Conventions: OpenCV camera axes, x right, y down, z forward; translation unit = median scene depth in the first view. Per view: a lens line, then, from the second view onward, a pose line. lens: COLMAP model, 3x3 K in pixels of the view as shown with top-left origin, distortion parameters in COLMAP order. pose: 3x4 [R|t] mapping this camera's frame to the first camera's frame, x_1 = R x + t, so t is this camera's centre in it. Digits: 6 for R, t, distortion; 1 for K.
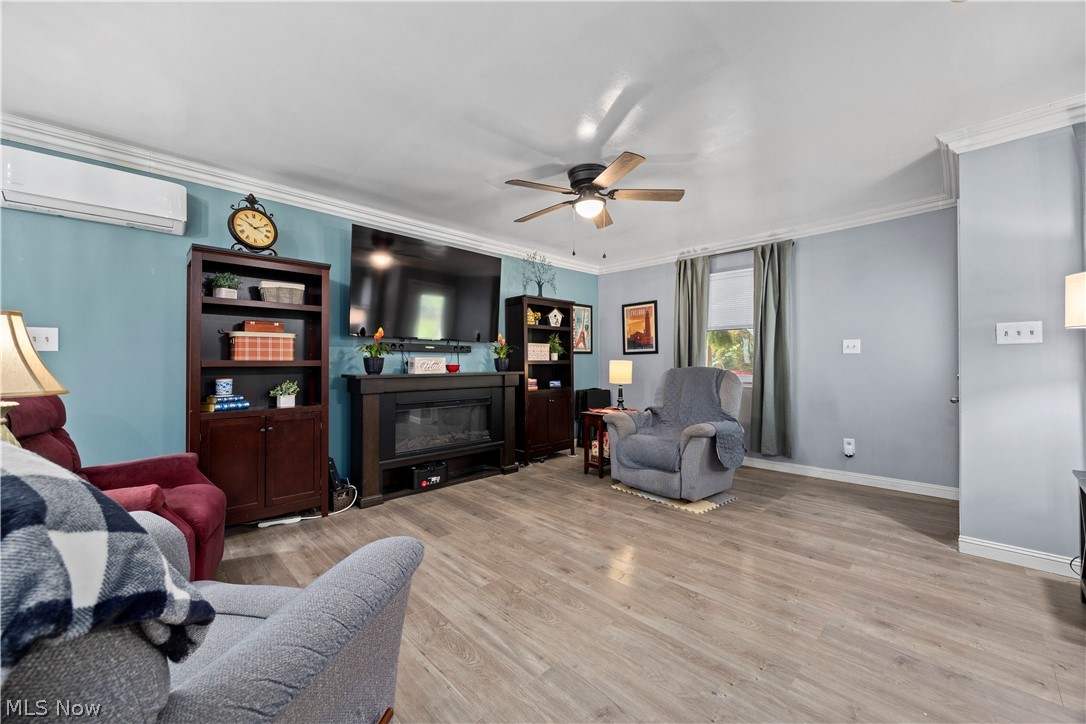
lens RADIAL K [[419.9, 0, 543.0], [0, 419.9, 362.0], [0, 0, 1]] dist [-0.002106, -0.000287]
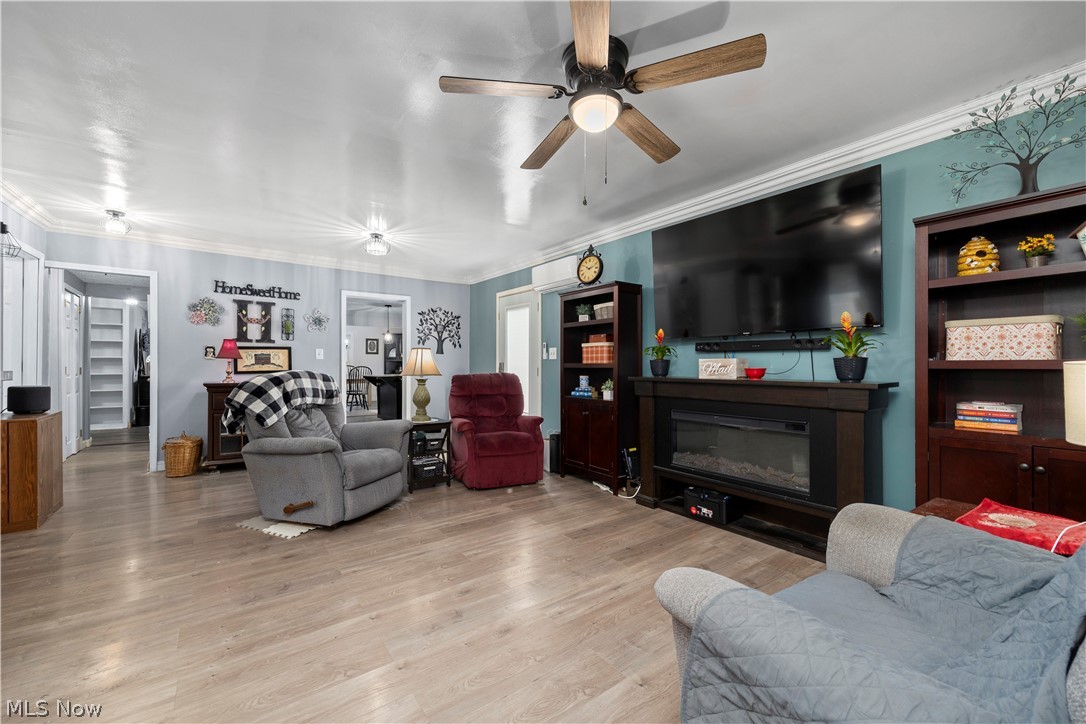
lens RADIAL K [[440.7, 0, 543.7], [0, 440.7, 365.5], [0, 0, 1]] dist [0.007831, 0.000025]
pose [[-0.133433, 0.002017, -0.991056, 0.729859], [0.000243, 0.999998, 0.002003, 0.000635], [0.991058, 0.000027, -0.133433, 0.960112]]
